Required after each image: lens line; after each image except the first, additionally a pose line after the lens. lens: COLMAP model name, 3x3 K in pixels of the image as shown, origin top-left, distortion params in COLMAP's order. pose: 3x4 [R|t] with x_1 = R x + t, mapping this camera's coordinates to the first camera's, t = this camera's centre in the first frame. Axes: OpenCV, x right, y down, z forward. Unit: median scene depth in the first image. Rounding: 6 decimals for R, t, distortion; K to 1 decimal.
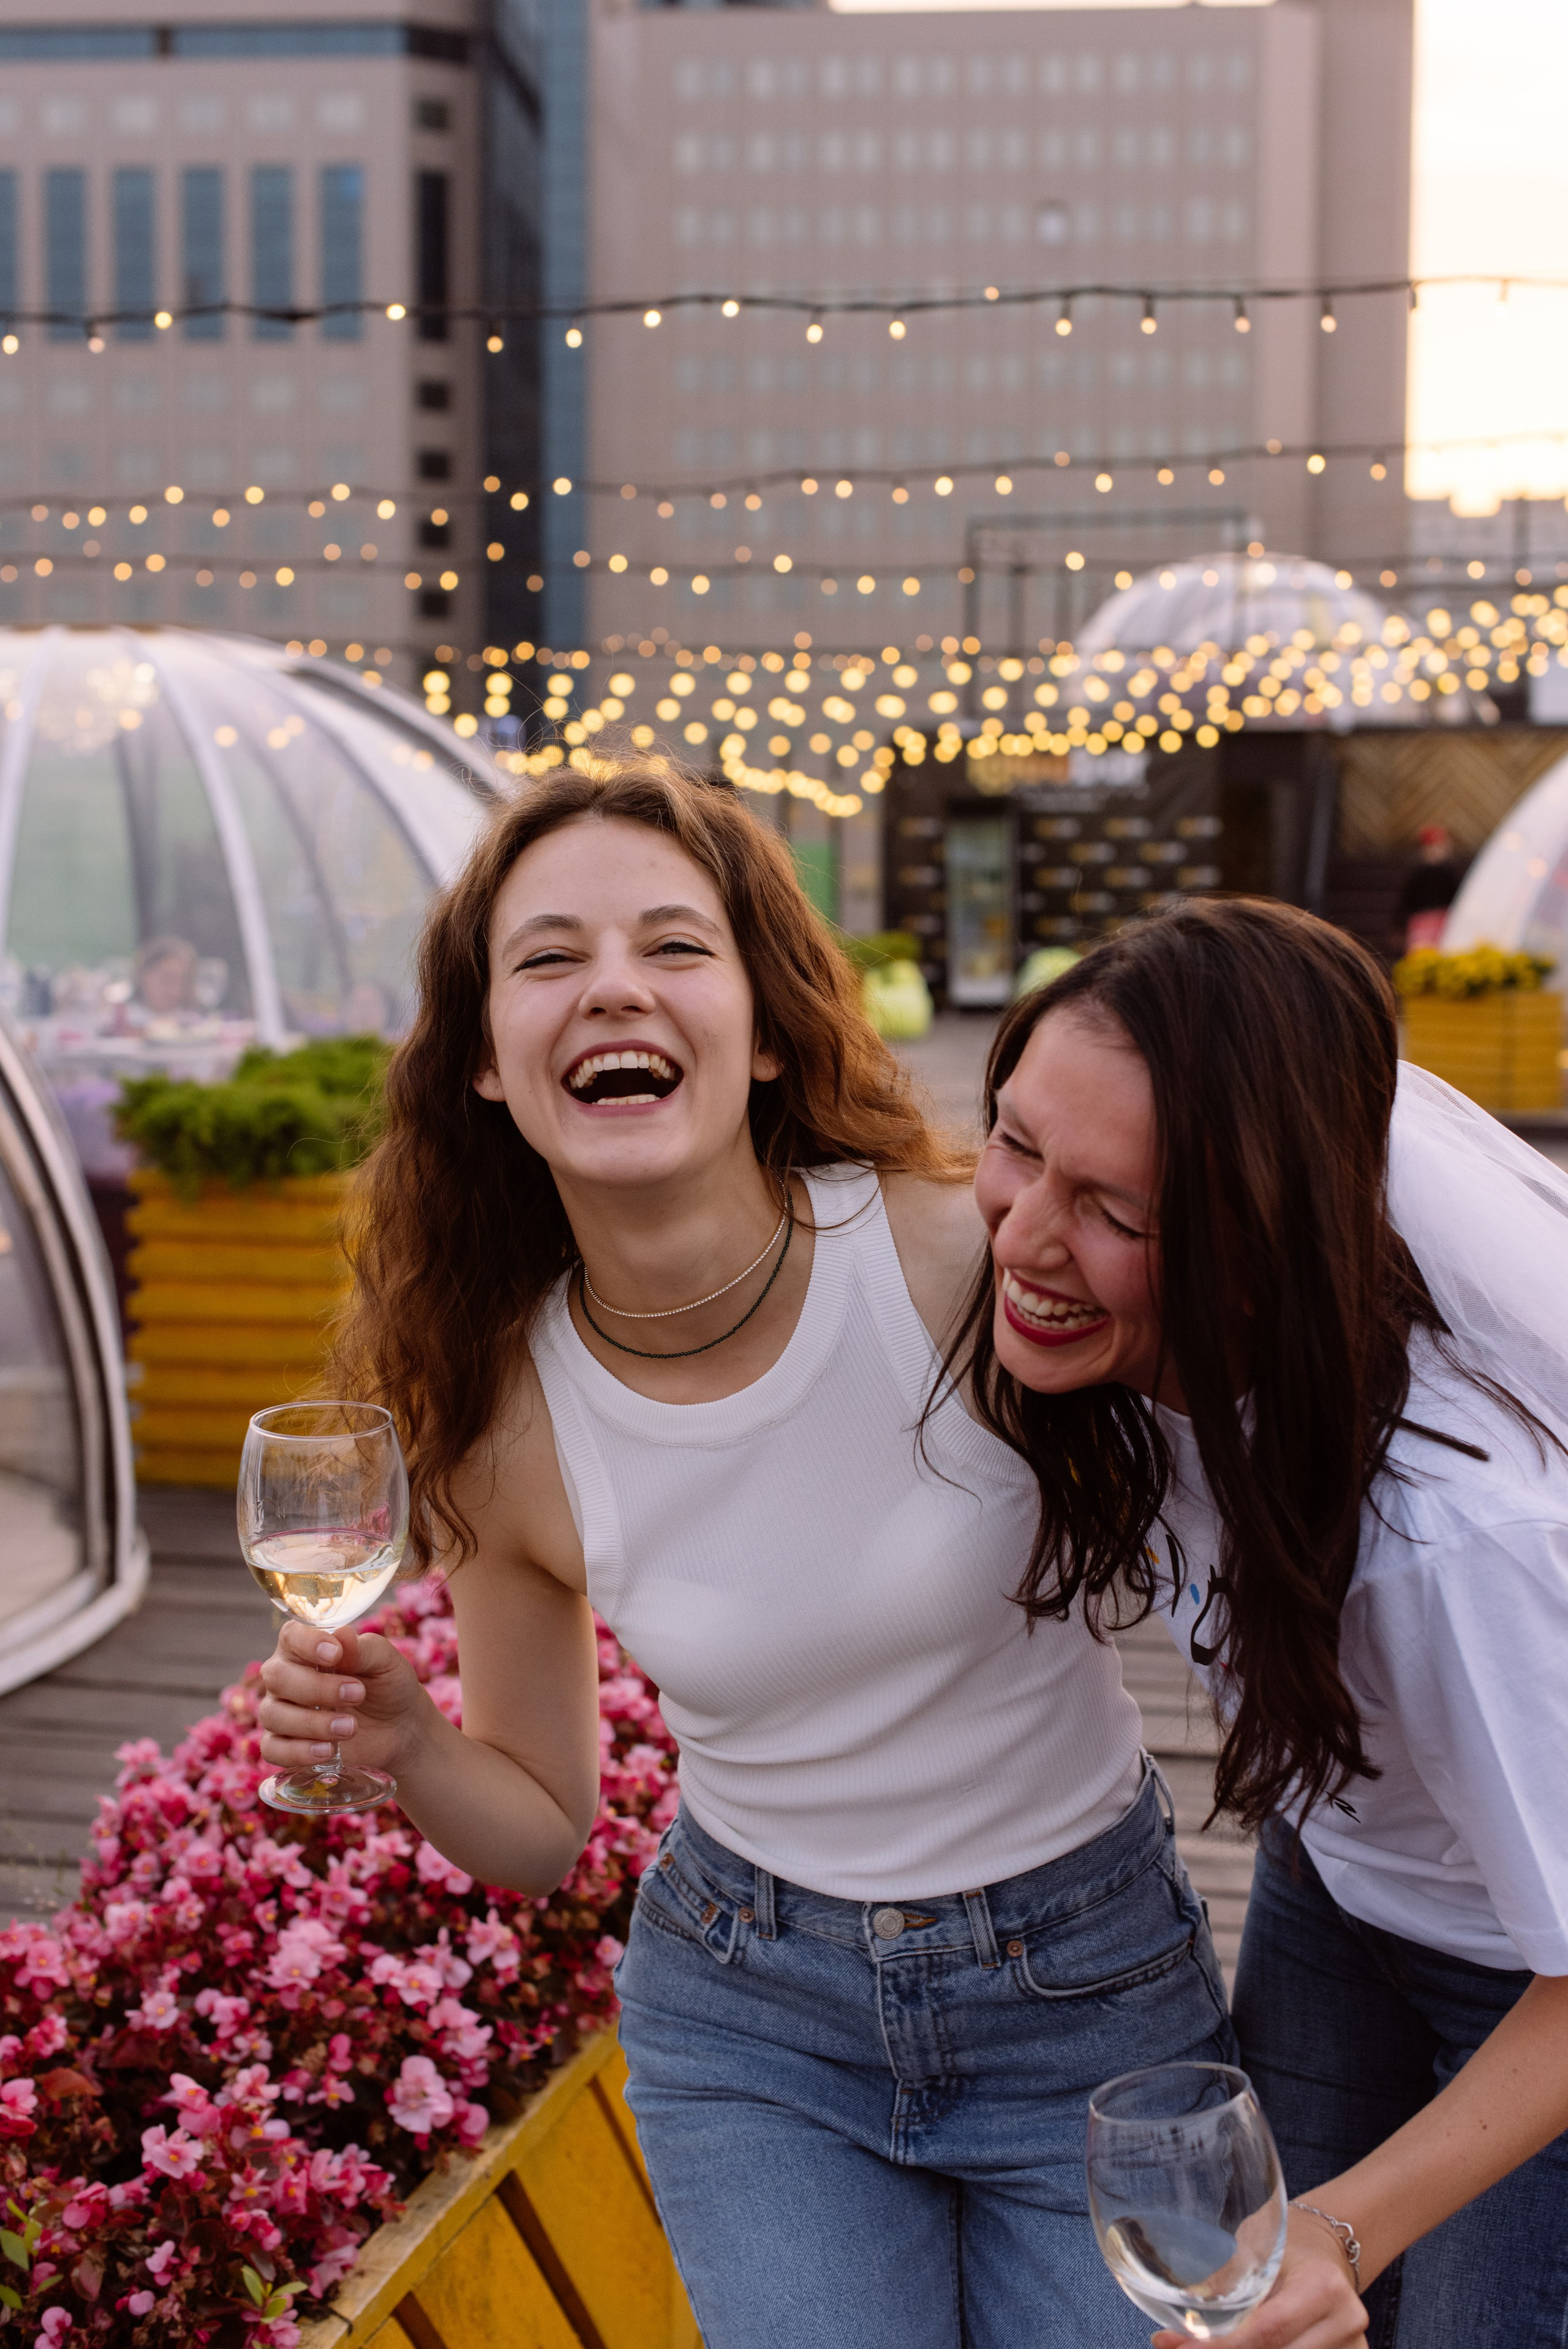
lens RADIAL K [[3519.2, 0, 784.0], [0, 3519.2, 1174.5], [0, 0, 1]] dist [-0.009877, 0.112142]
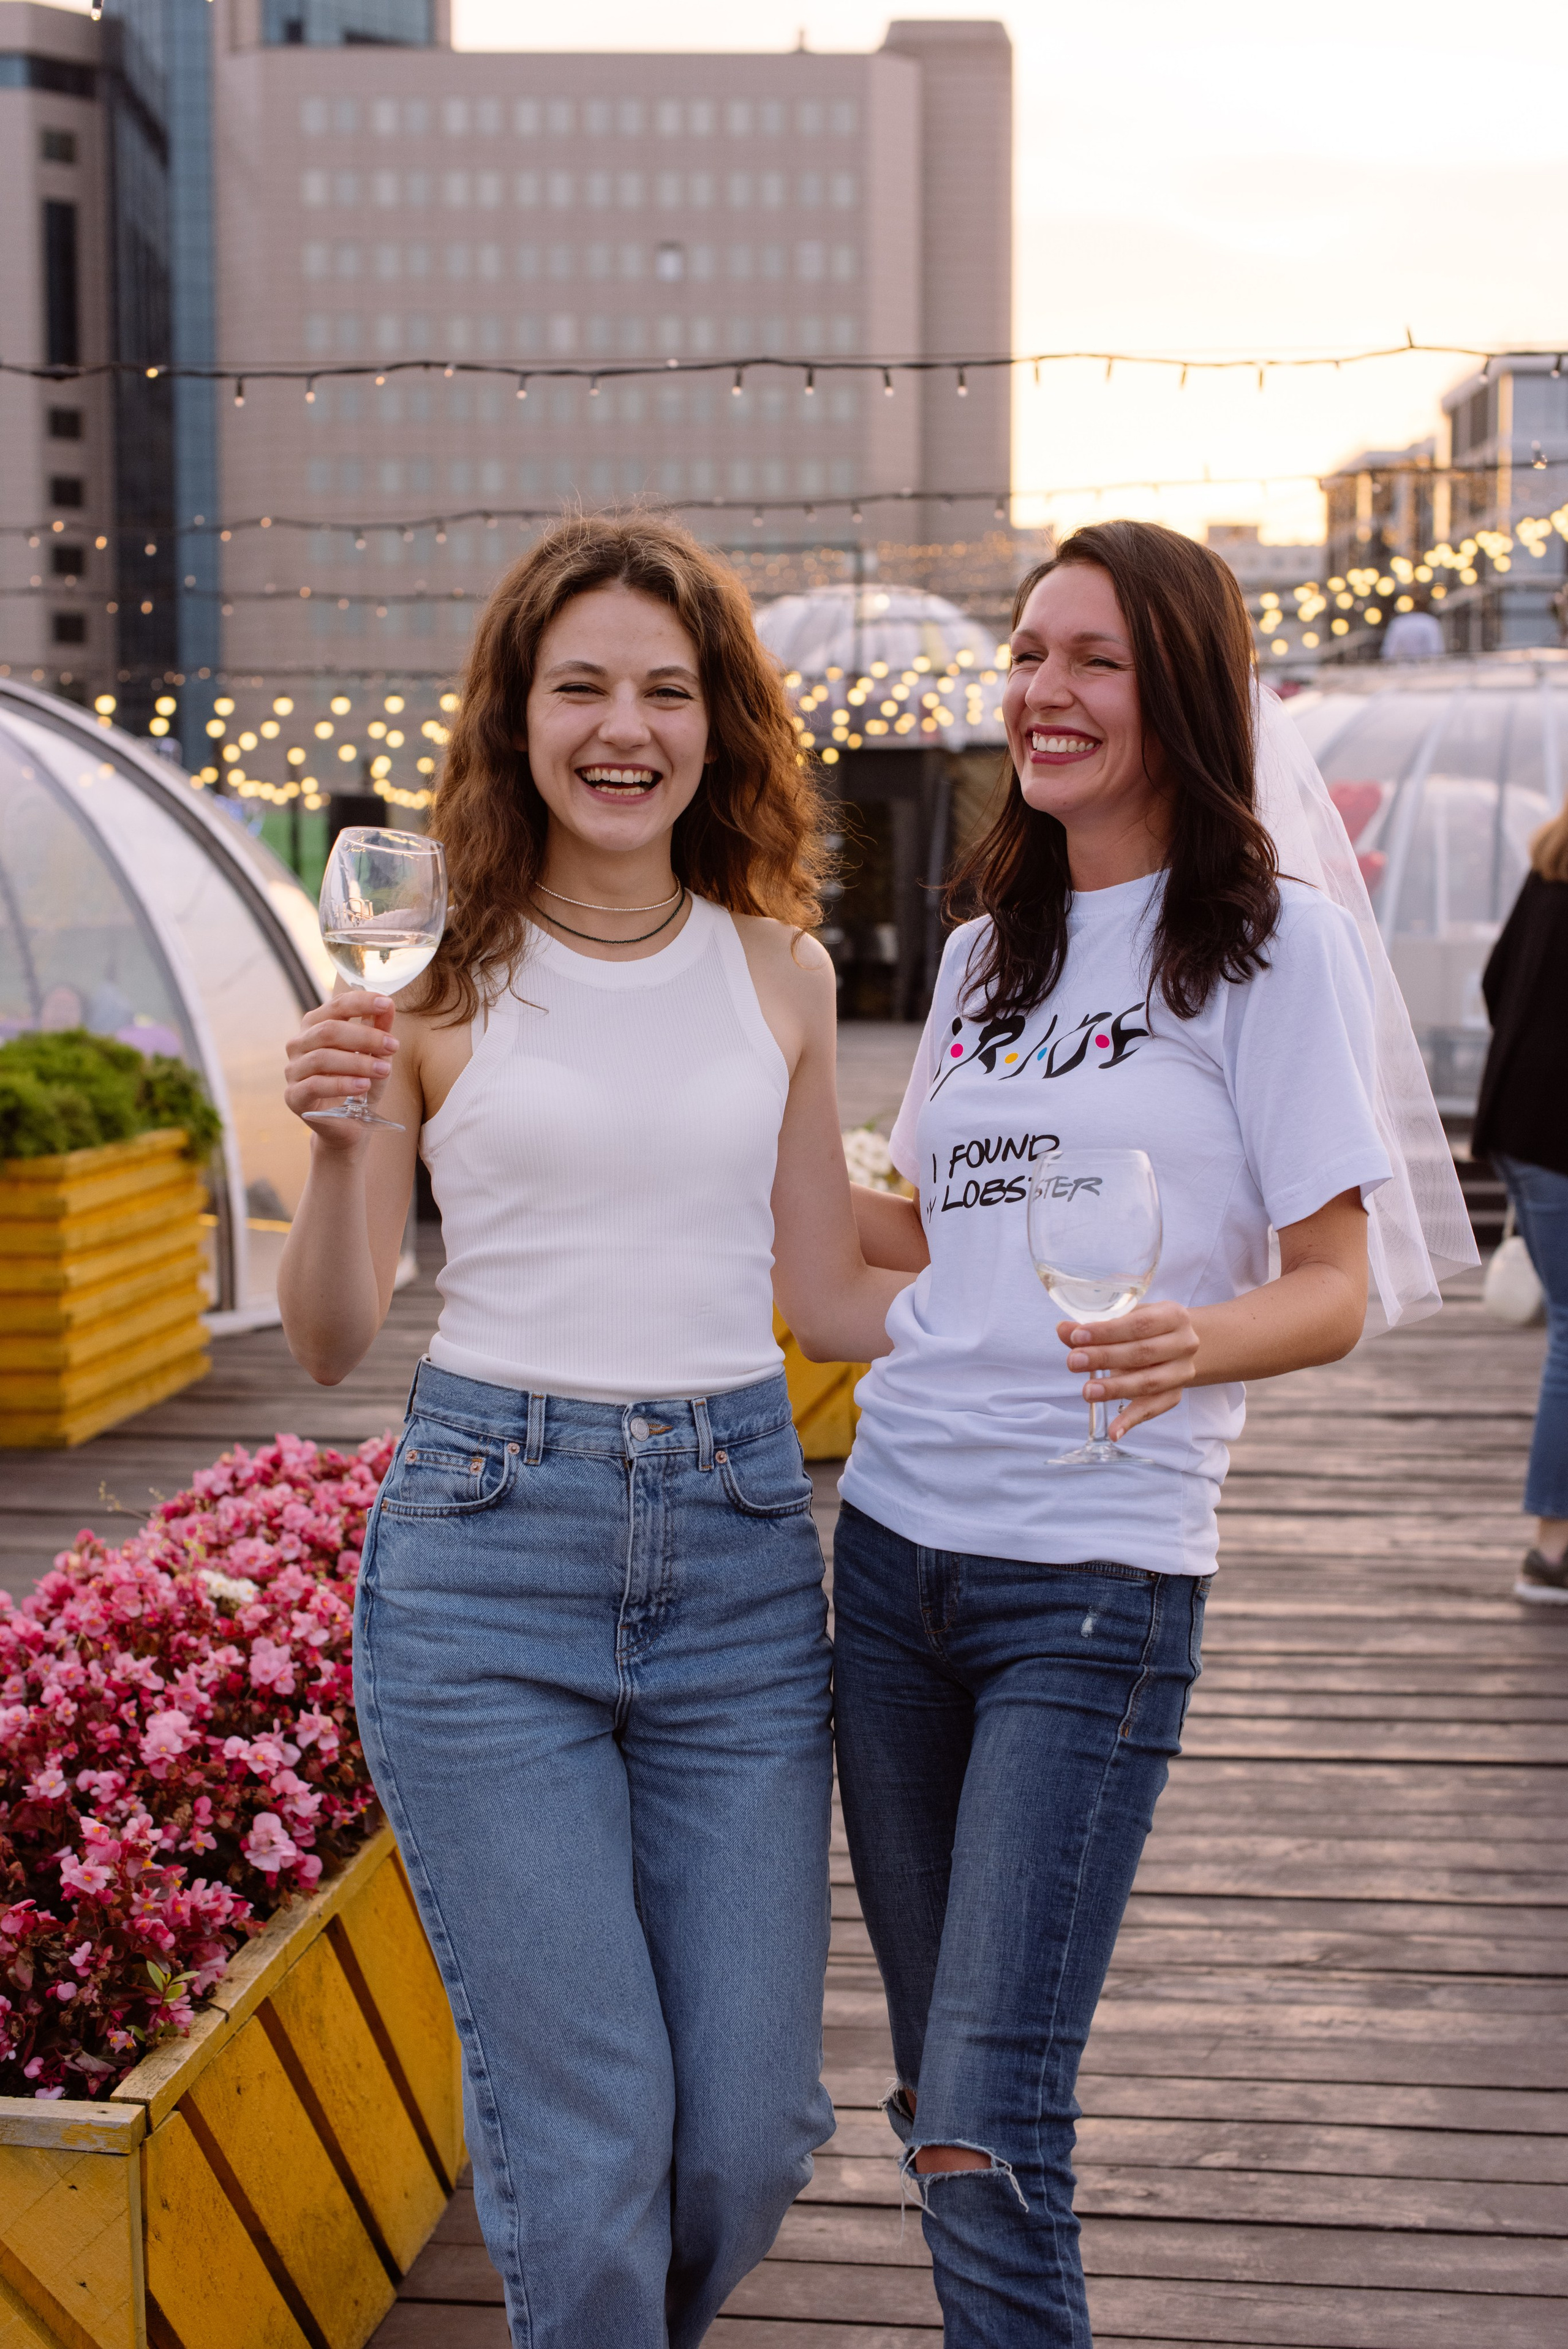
lens RADIAL K [[3457.1, 0, 779.6], [0, 3457.1, 1216.6], [0, 0, 1]] dist [-0.004040, 0.046324]
pose [[0.994209, -0.015350, 0.106367, -0.044671], [0.014558, 0.999860, 0.008219, 0.030494], [-0.106478, -0.006623, 0.994293, -0.192436]]
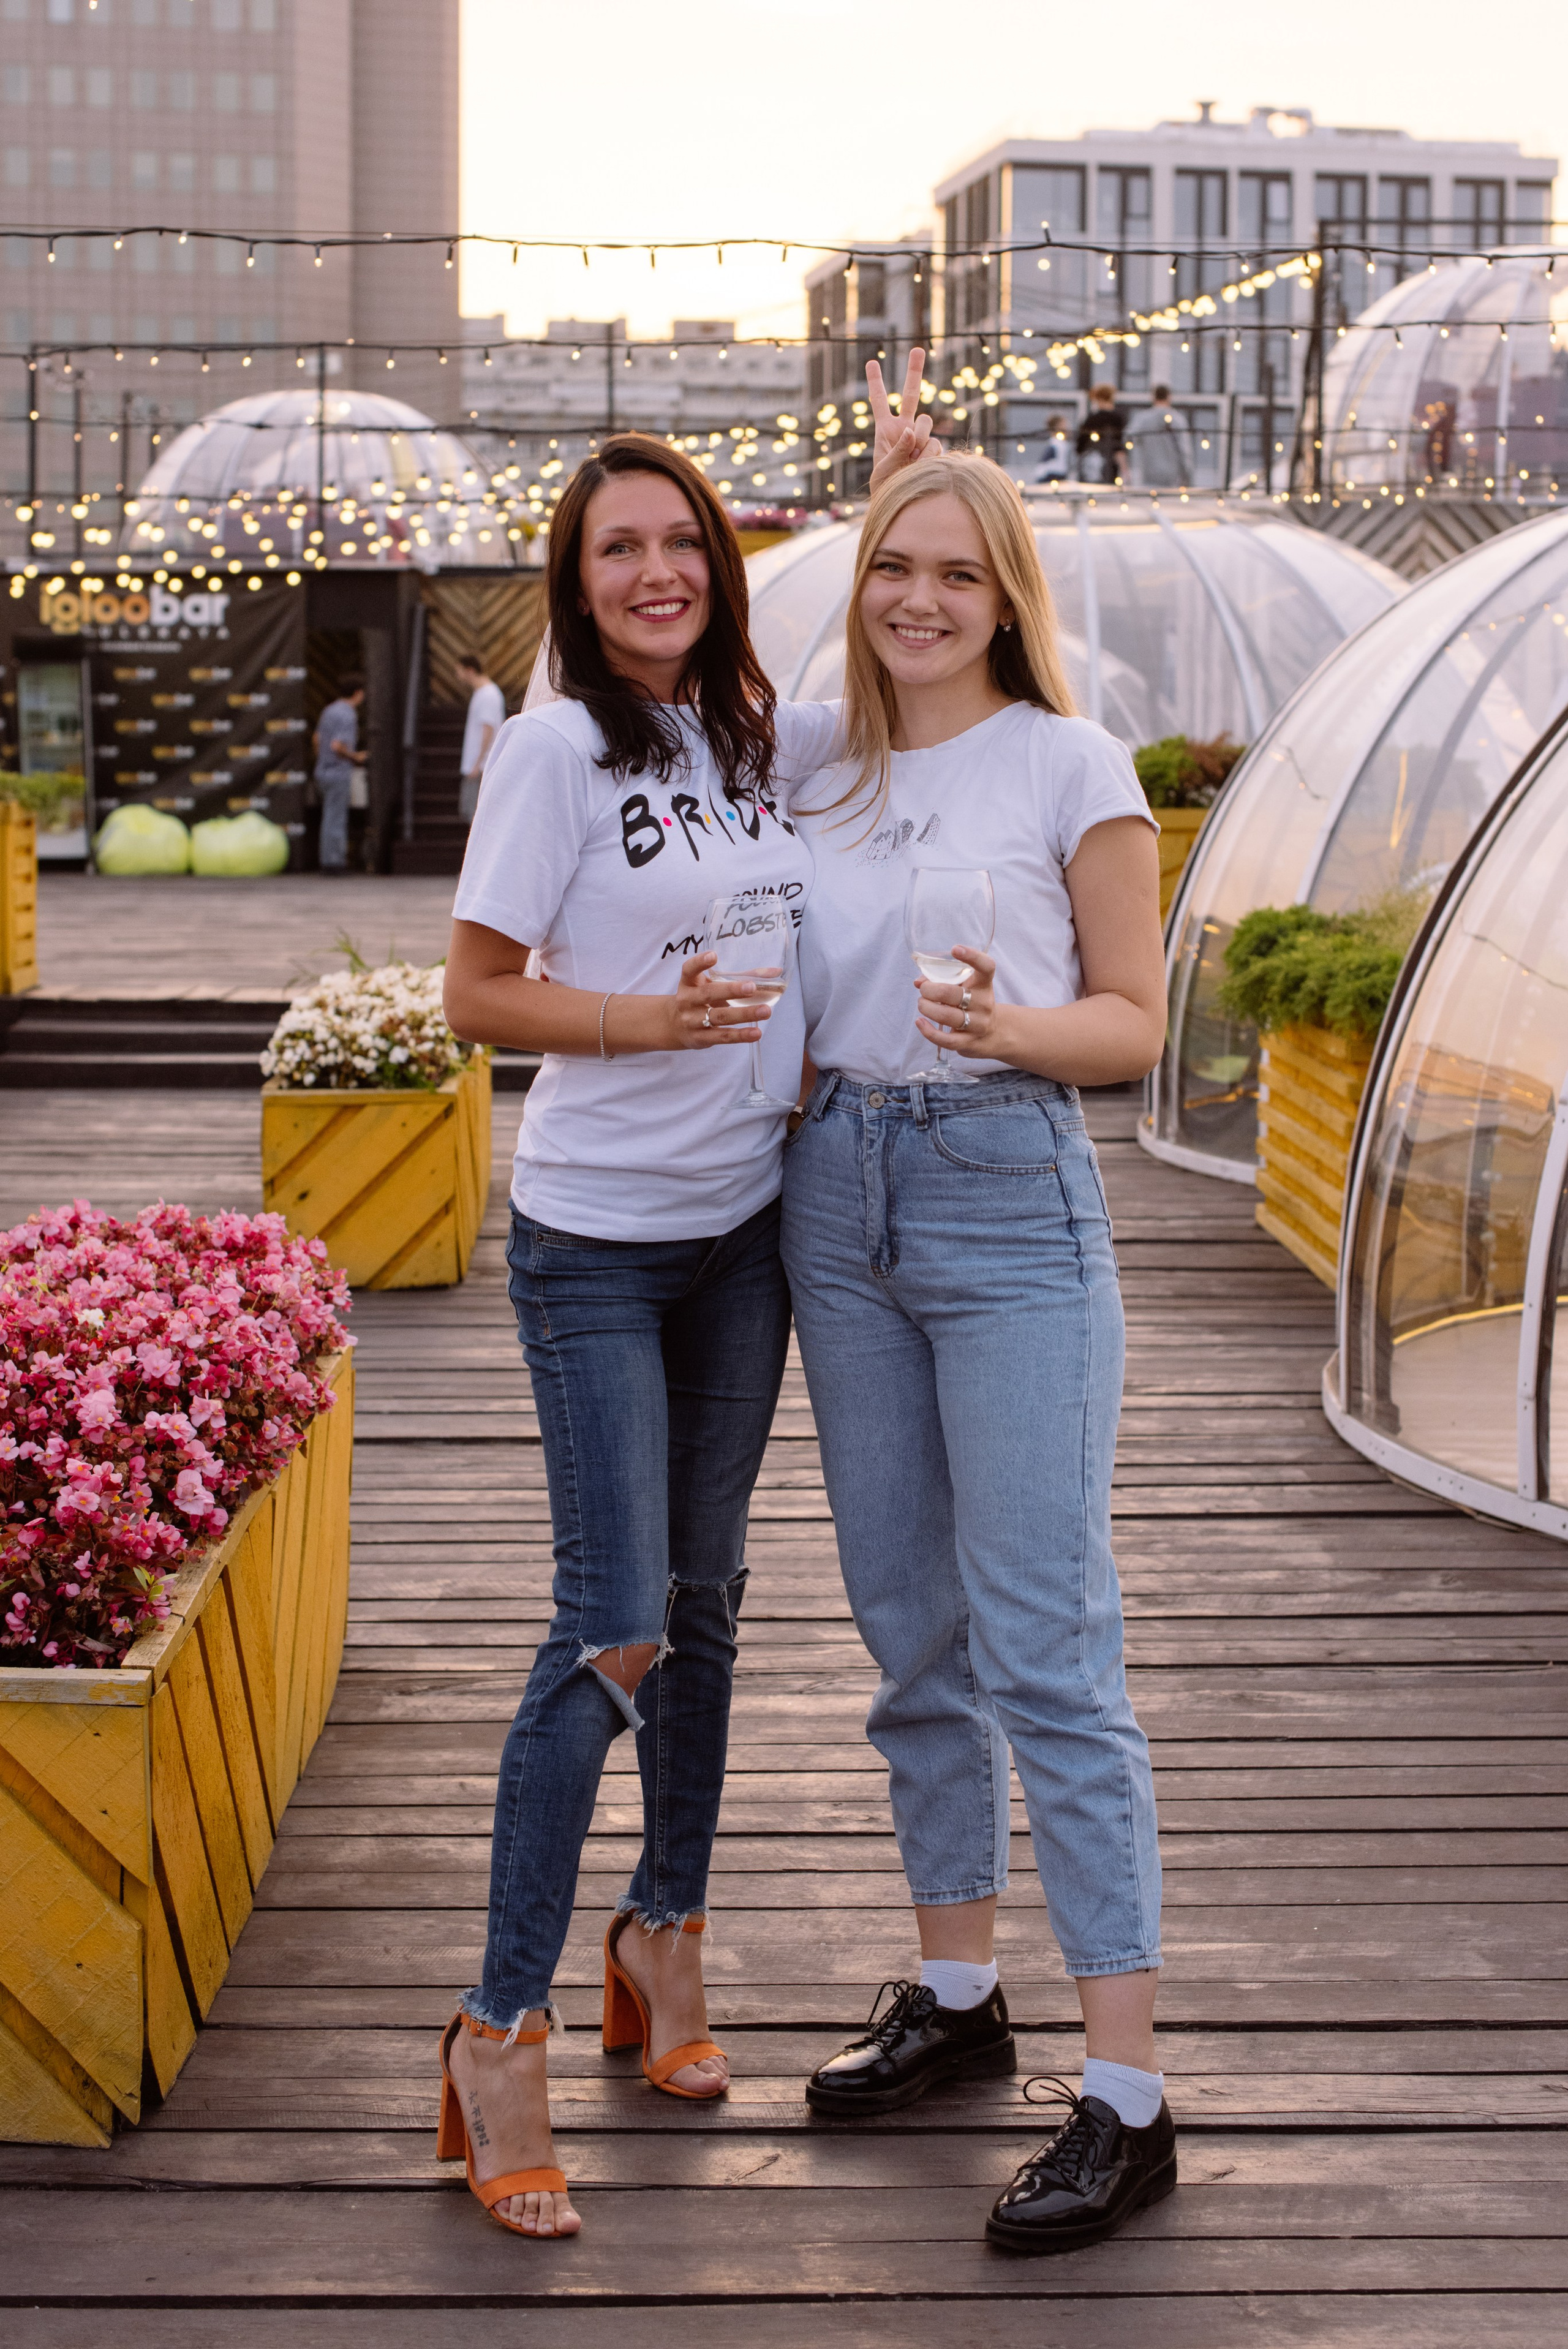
lens RADIAL K [[4101.1, 0, 787.2], [0, 4101.1, 1111.5], [0, 0, 1]] dist [0.001216, 0.113152]
pose [[0.964623, -0.019331, 0.262922, -0.274207], [0.017775, 0.999808, 0.008295, 0.078044], [-0.263032, -0.003328, 0.964781, -0.650076]]
